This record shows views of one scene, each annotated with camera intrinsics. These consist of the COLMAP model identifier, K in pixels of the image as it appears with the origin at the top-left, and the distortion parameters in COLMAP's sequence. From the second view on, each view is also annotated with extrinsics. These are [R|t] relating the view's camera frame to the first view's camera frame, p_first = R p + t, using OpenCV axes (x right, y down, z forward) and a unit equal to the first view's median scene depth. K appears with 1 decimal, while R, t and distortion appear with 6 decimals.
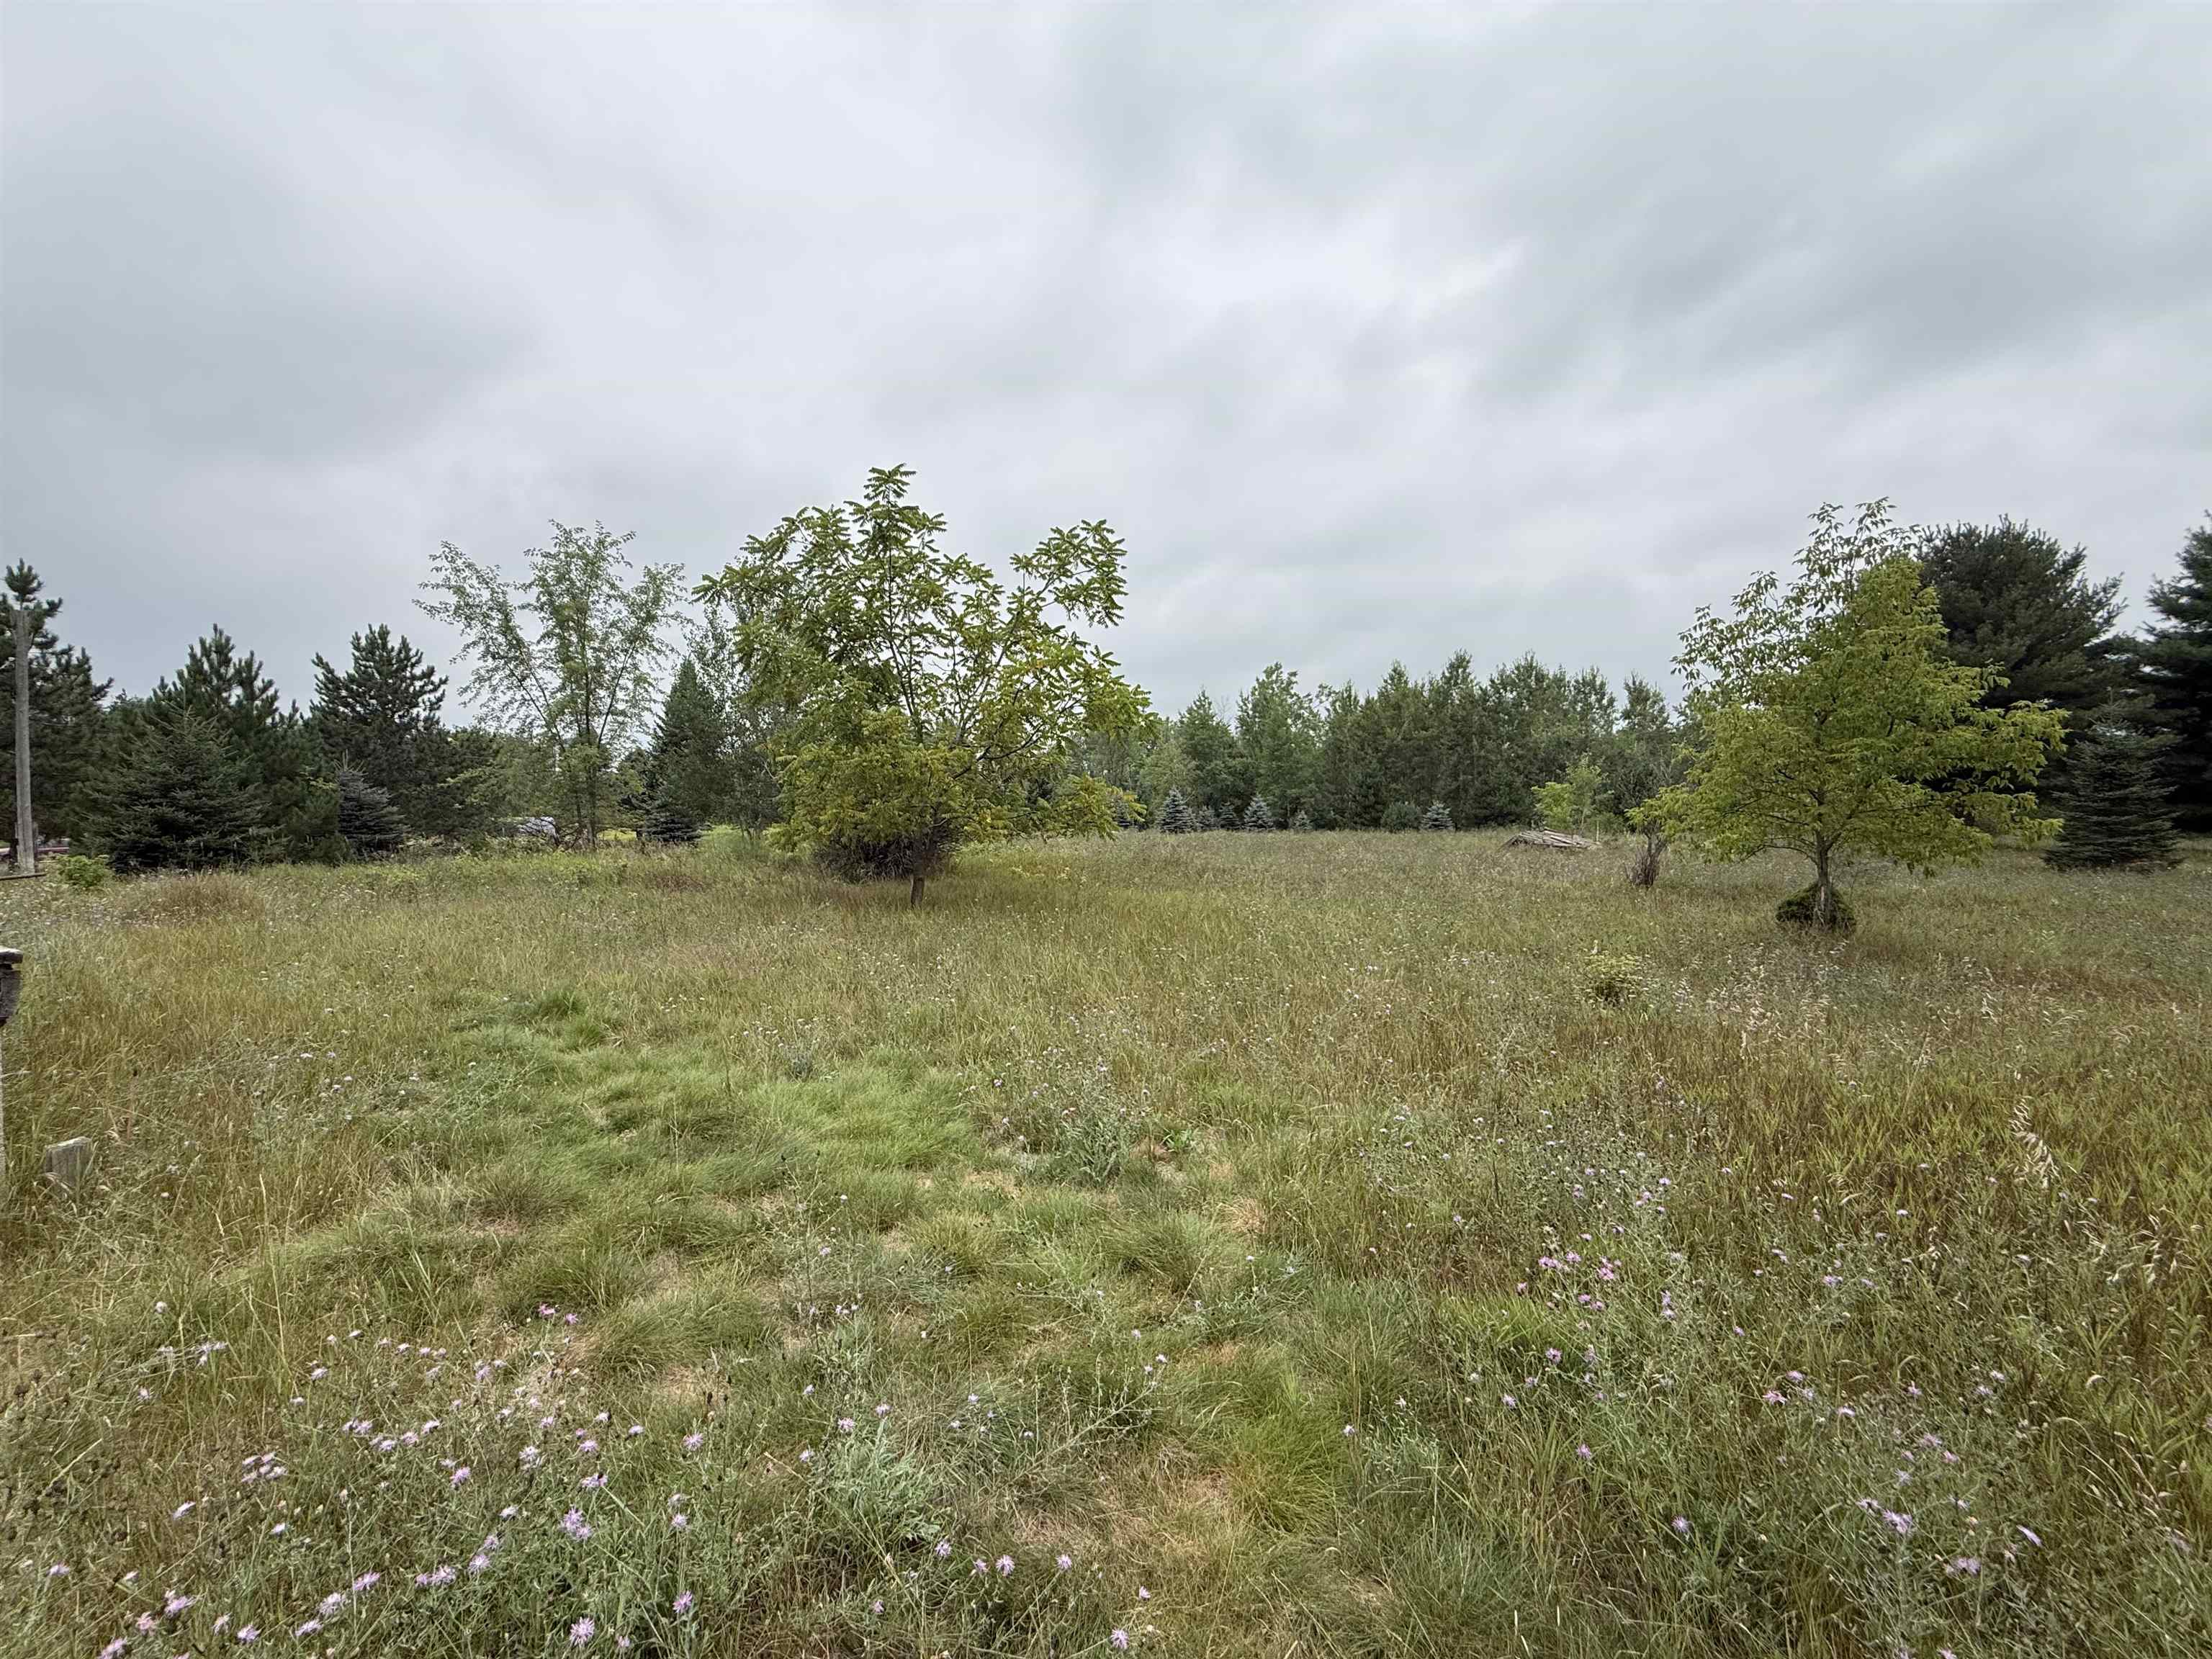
lens RADIAL K [[877.2, 0, 1098.0], [0, 877.2, 830.2], [0, 0, 1]] dist [-0.005729, 0.001075]
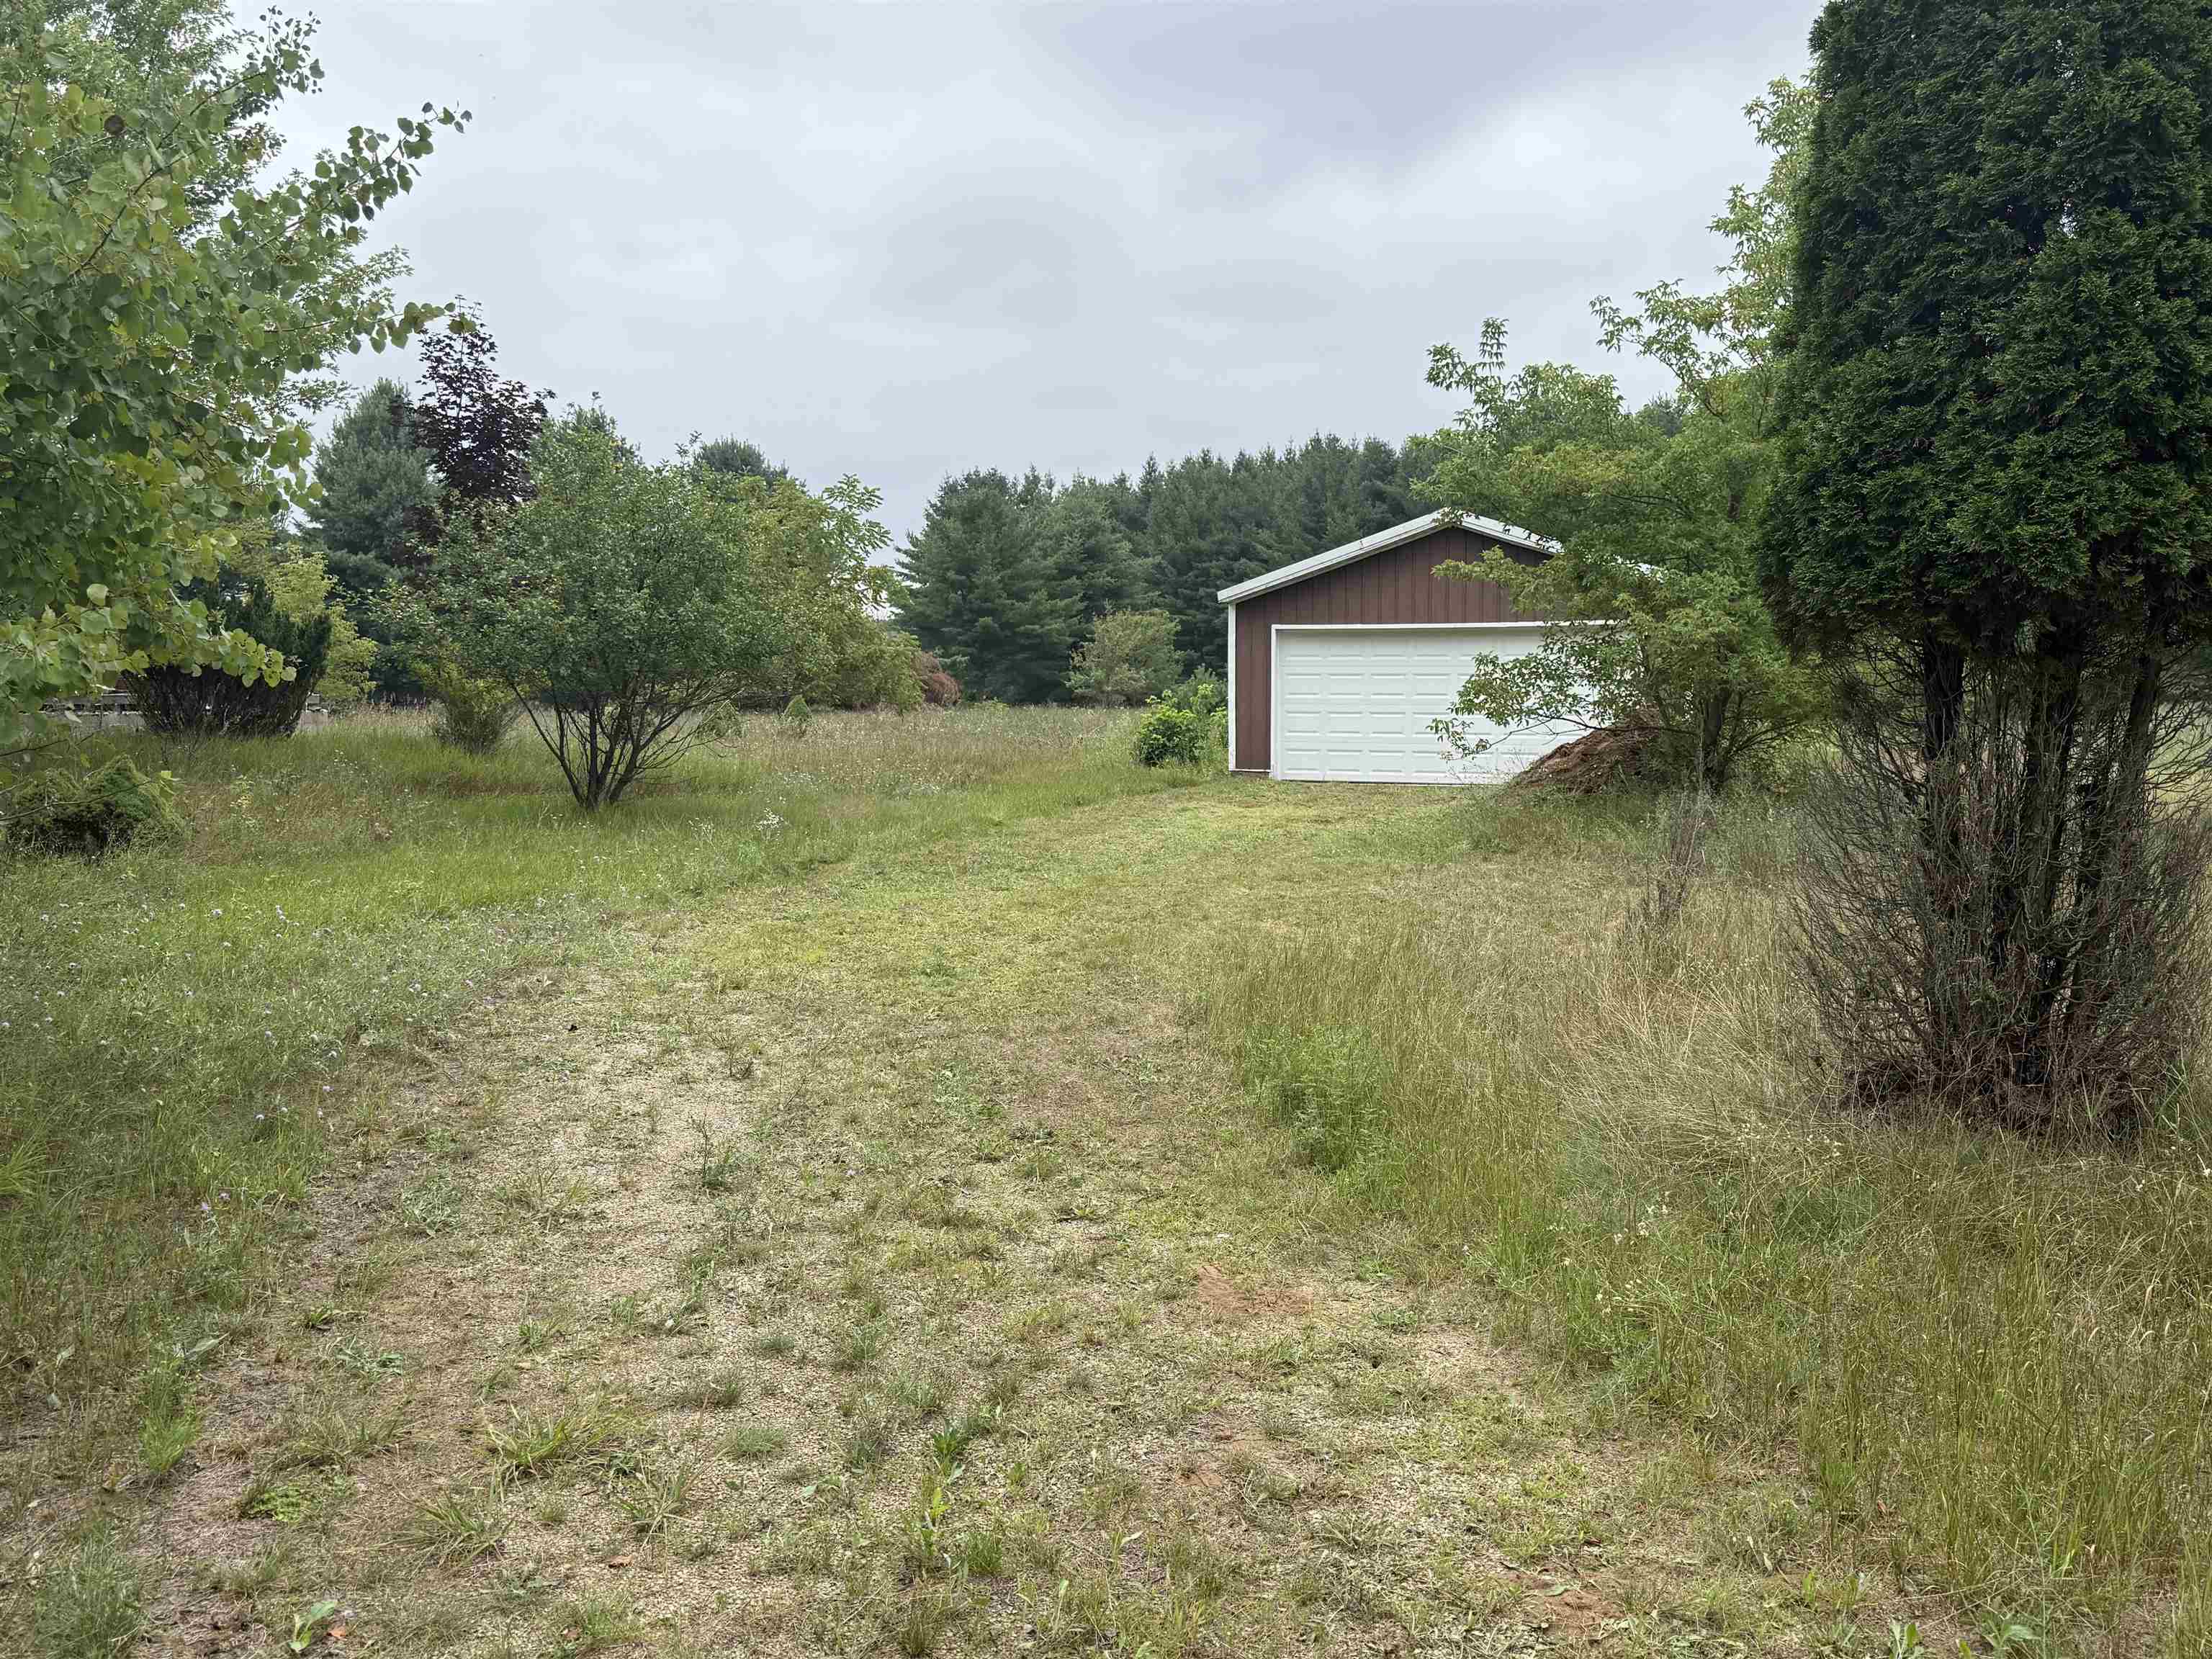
lens RADIAL K [[1908.5, 0, 1115.6], [0, 1908.5, 849.6], [0, 0, 1]] dist [0.029321, -0.017824]
pose [[0.242540, -0.079896, 0.966846, -0.753322], [0.024170, 0.996791, 0.076307, 0.018770], [-0.969840, 0.004861, 0.243693, -0.490013]]
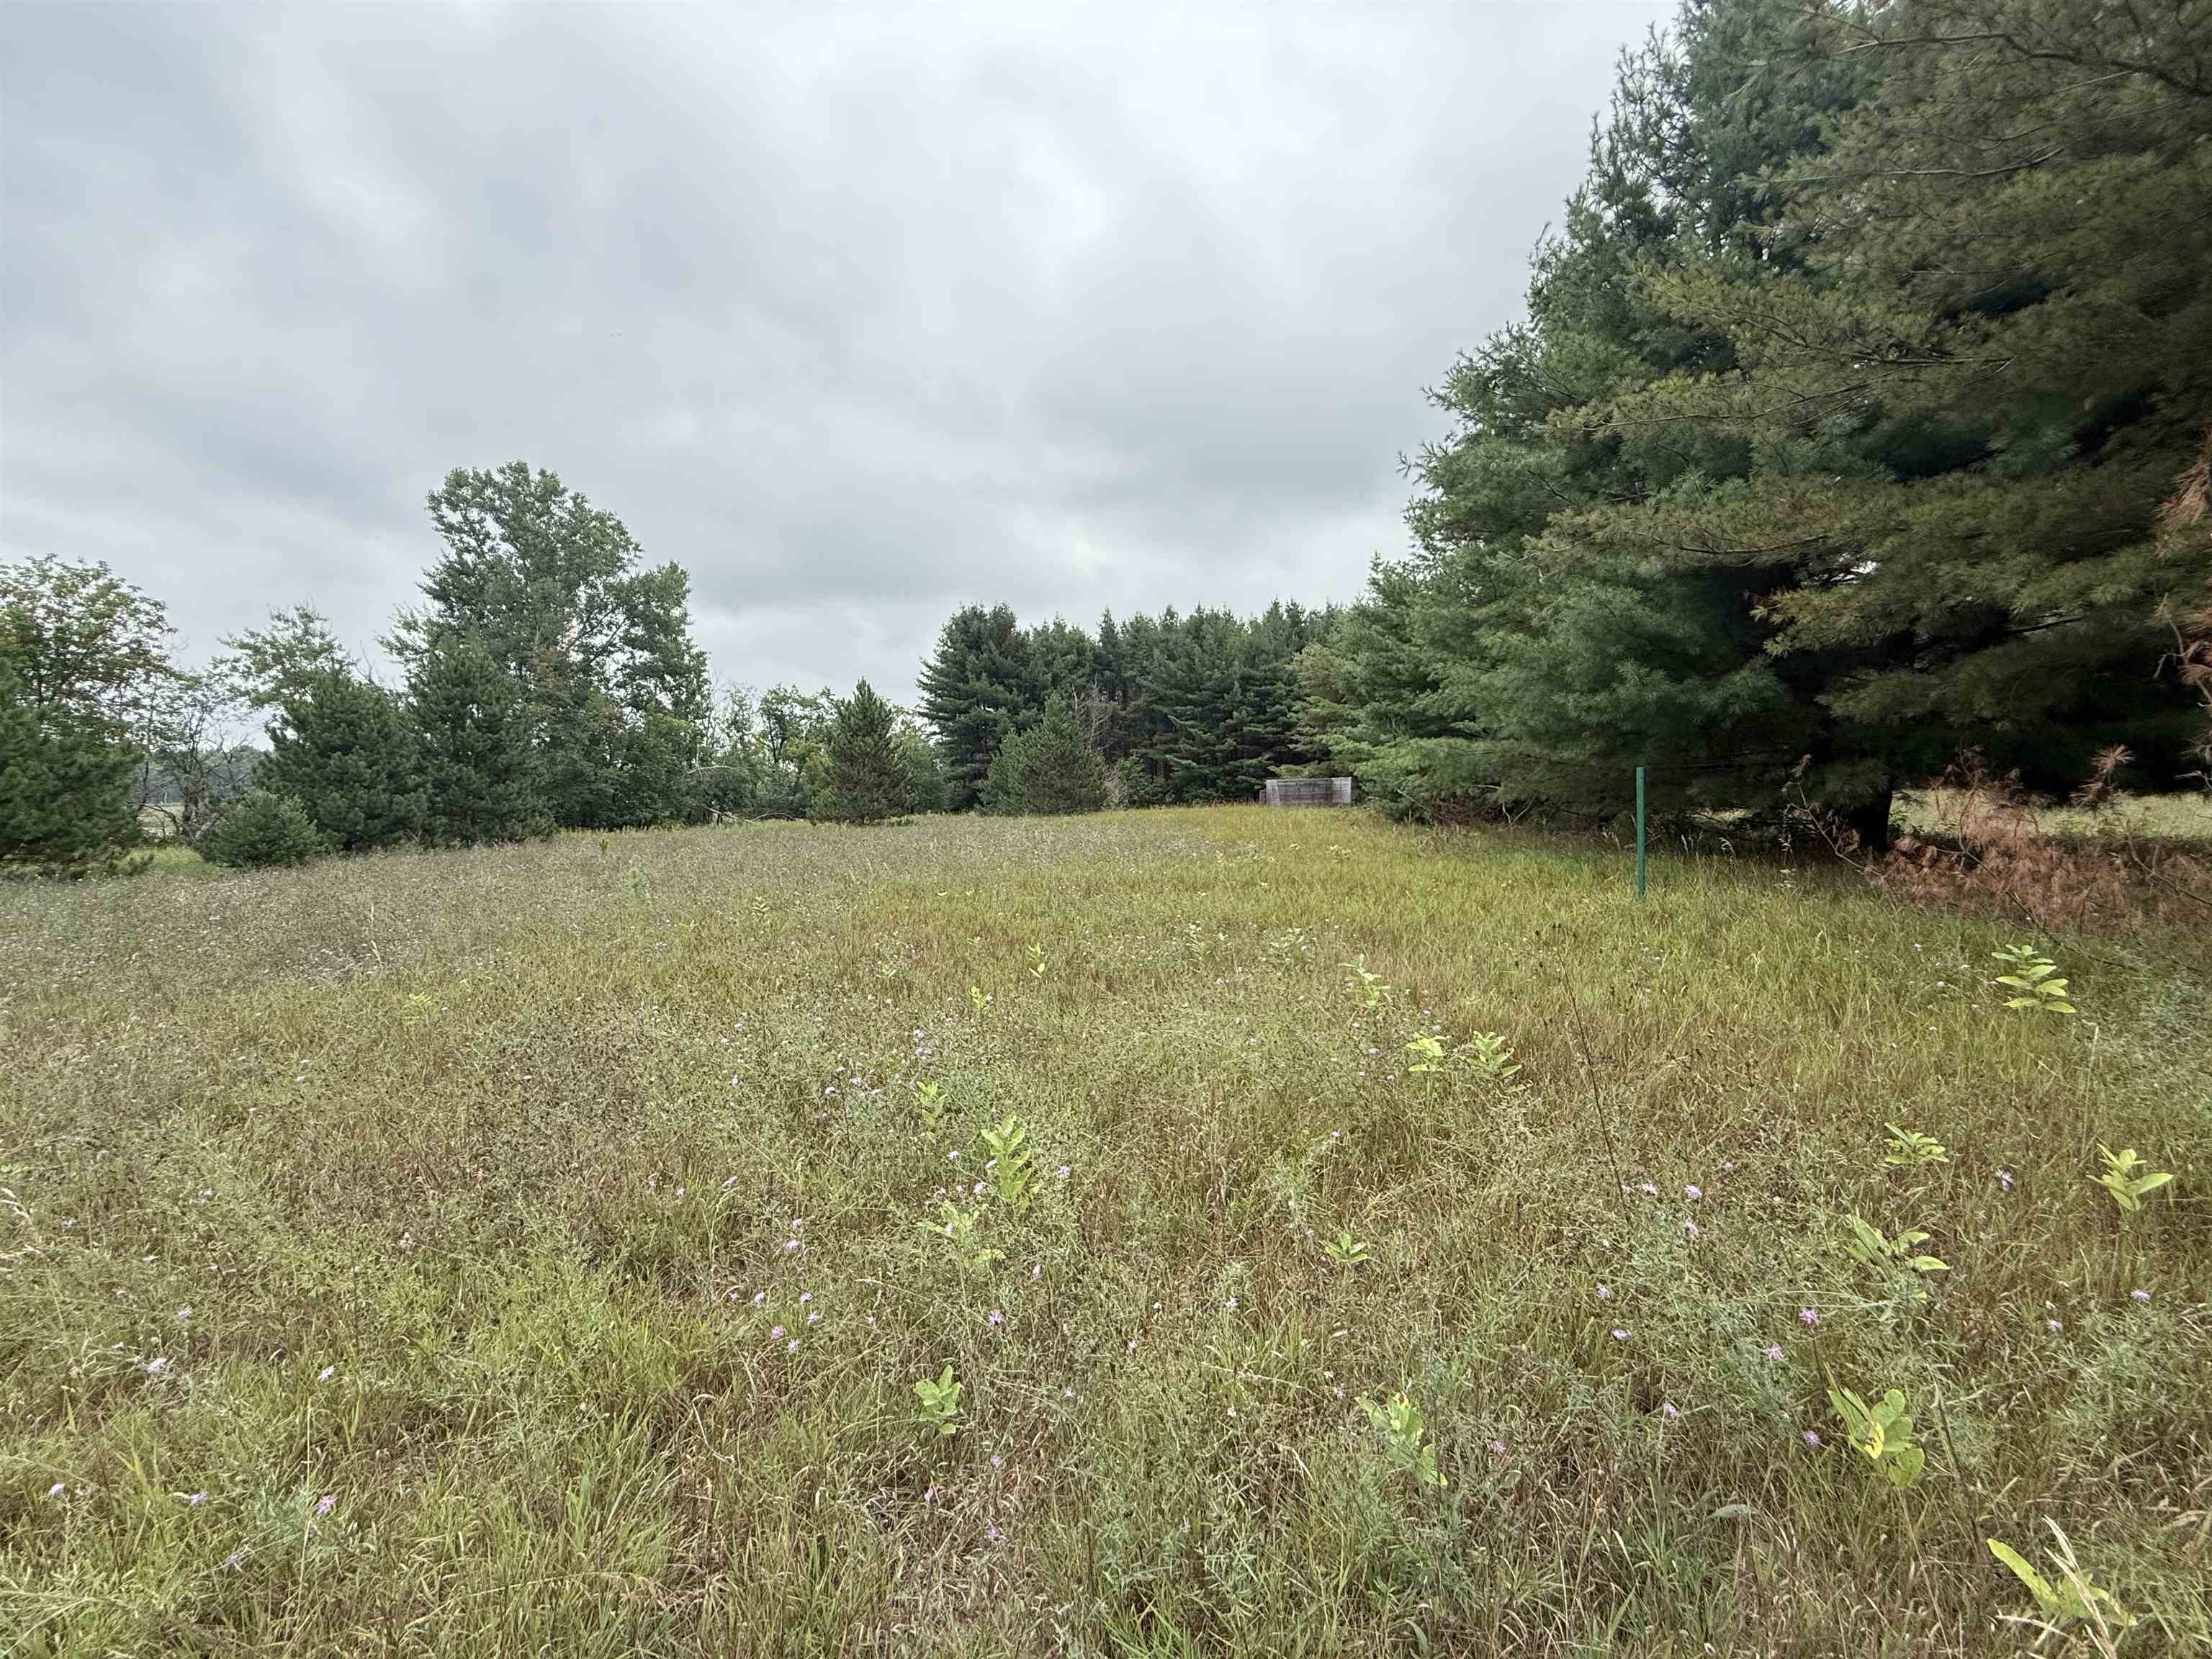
lens RADIAL K [[877.2, 0, 1099.2], [0, 877.2, 831.5], [0, 0, 1]] dist [-0.005729, 0.001075]
pose [[-0.350332, -0.036075, 0.935931, 0.711159], [0.031683, 0.998230, 0.050336, -0.013319], [-0.936090, 0.047287, -0.348568, 1.037682]]
